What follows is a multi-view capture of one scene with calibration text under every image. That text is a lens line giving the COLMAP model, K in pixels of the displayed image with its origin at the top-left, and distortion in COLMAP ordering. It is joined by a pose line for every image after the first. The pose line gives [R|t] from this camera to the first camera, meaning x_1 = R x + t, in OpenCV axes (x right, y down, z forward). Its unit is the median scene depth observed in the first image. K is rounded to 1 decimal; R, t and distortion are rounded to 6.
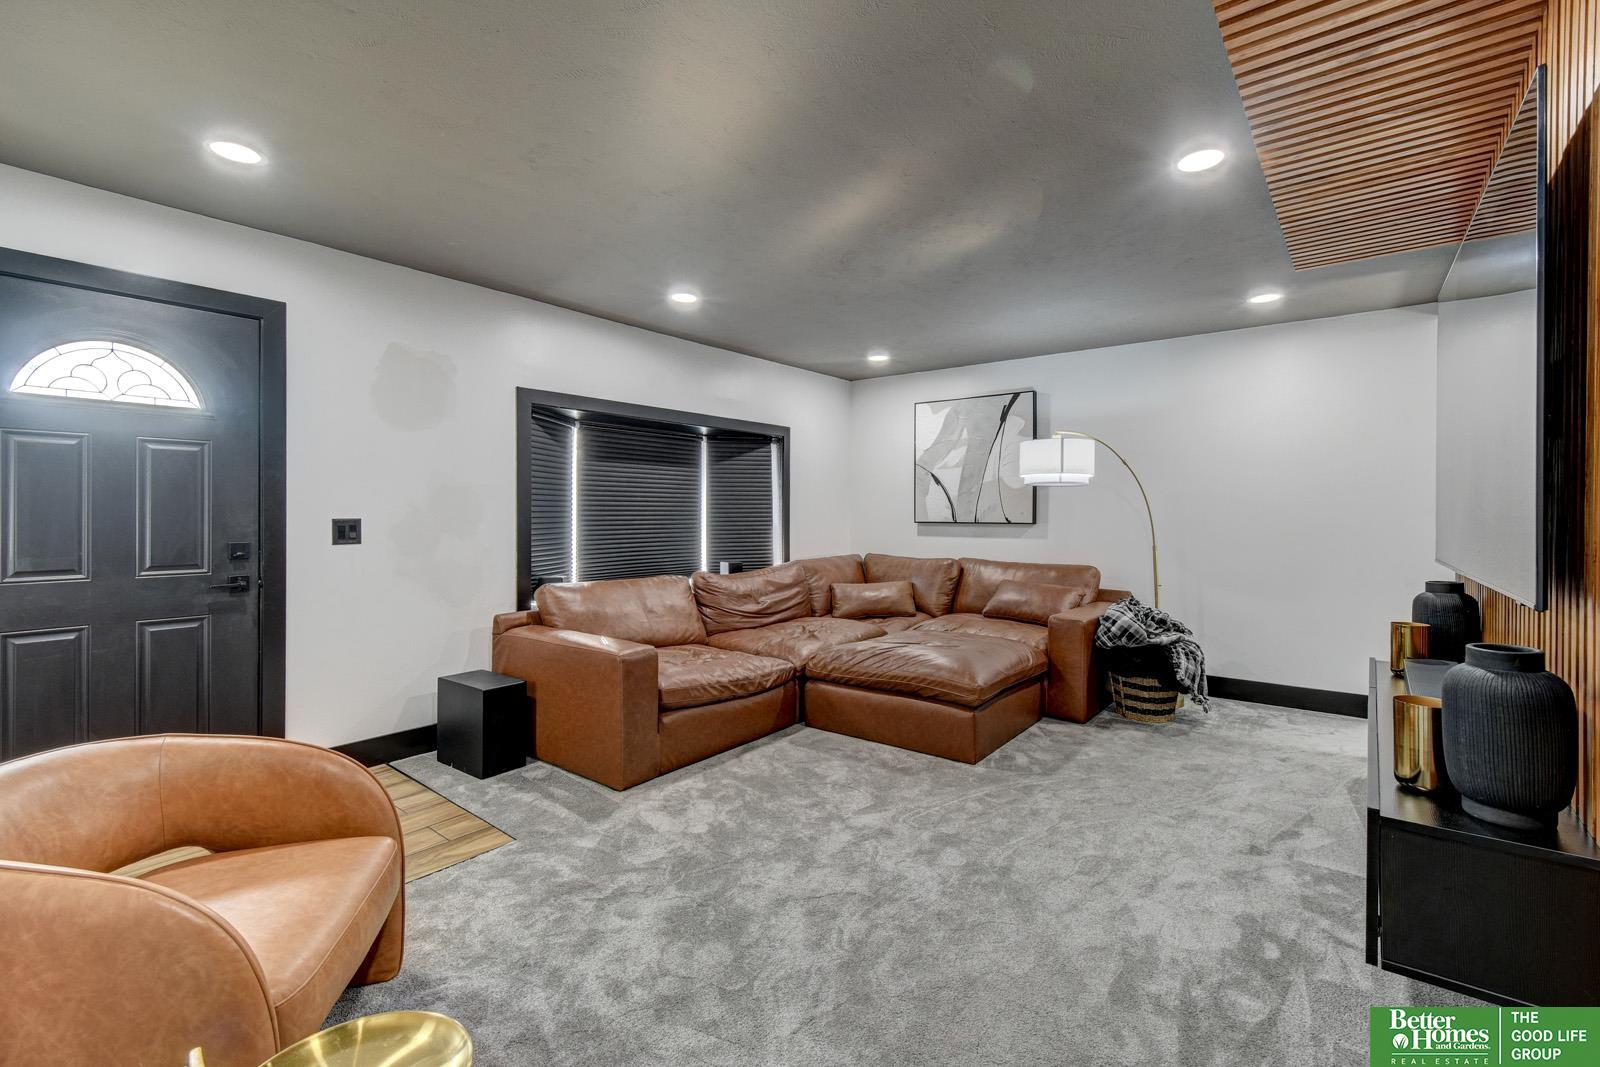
lens RADIAL K [[731.8, 0, 819.9], [0, 731.8, 500.3], [0, 0, 1]] dist [0.003438, -0.005438]
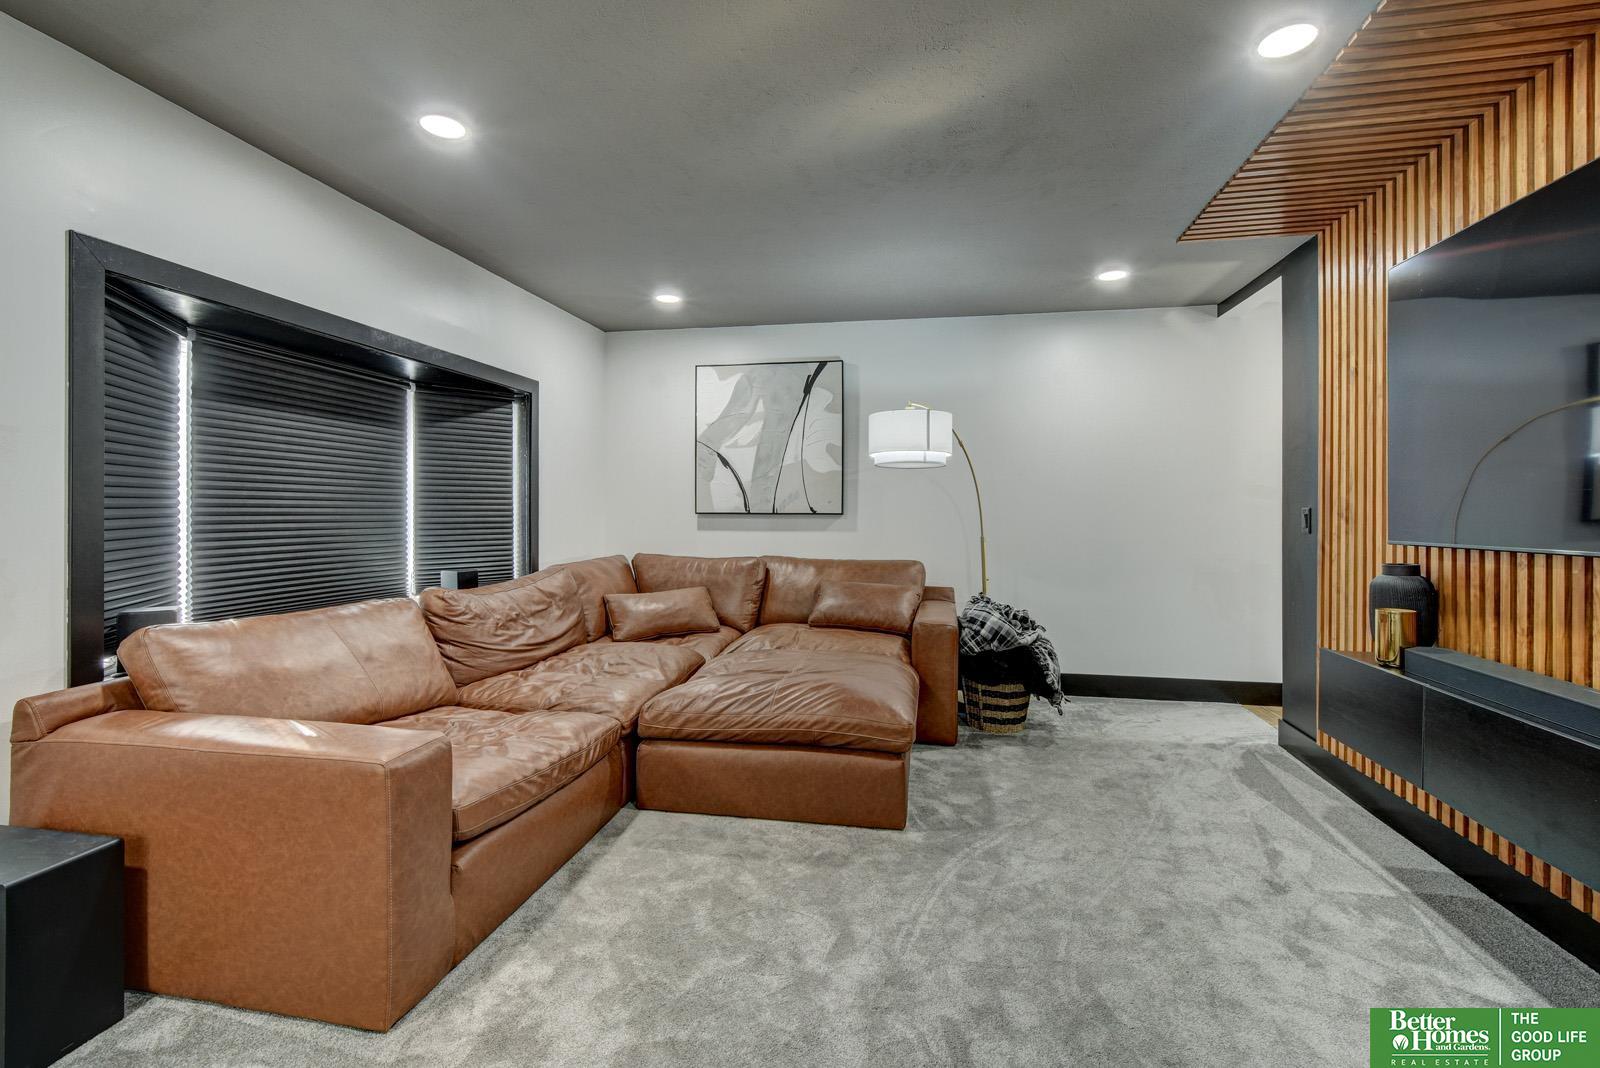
lens RADIAL K [[731.8, 0, 793.5], [0, 731.8, 507.2], [0, 0, 1]] dist [0.003438, -0.005438]
pose [[0.893598, 0.003664, 0.448854, -0.191409], [-0.007586, 0.999947, 0.006939, 0.023880], [-0.448805, -0.009606, 0.893578, 0.329477]]
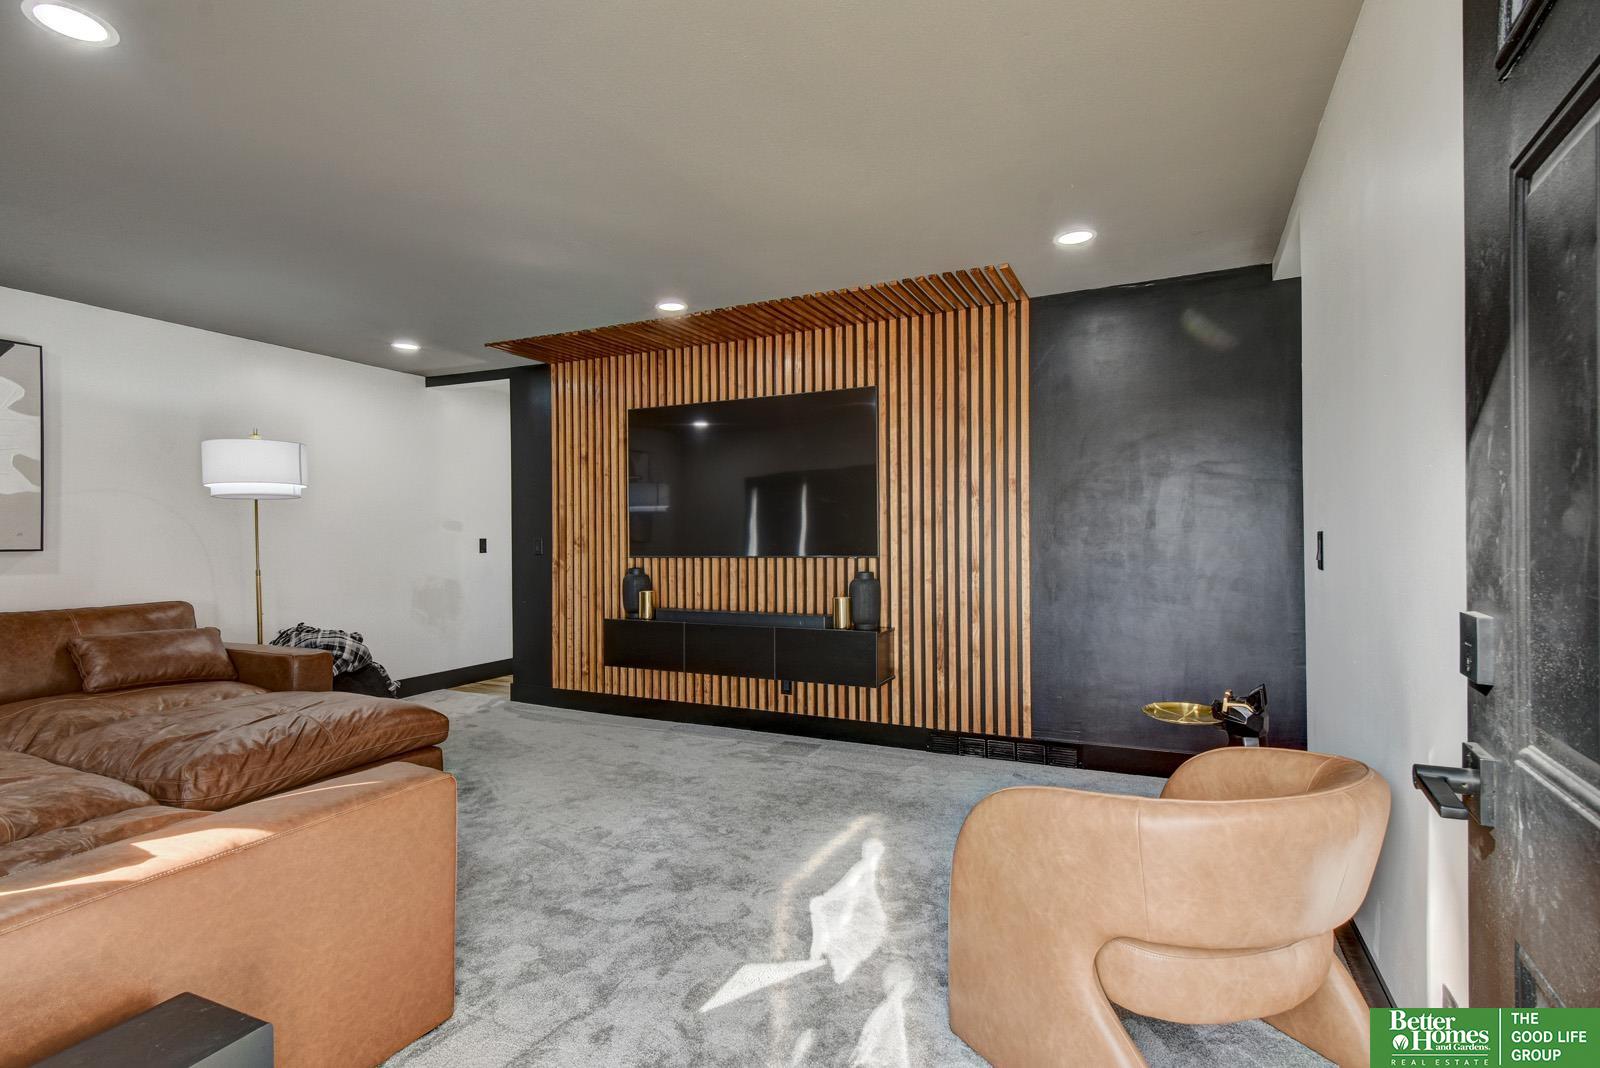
lens RADIAL K [[780.6, 0, 791.9], [0, 780.6, 538.0], [0, 0, 1]] dist [-0.004460, -0.003288]
pose [[-0.241608, 0.002982, 0.970369, -0.703129], [-0.000983, 0.999994, -0.003317, 0.029885], [-0.970373, -0.001756, -0.241604, 0.693378]]
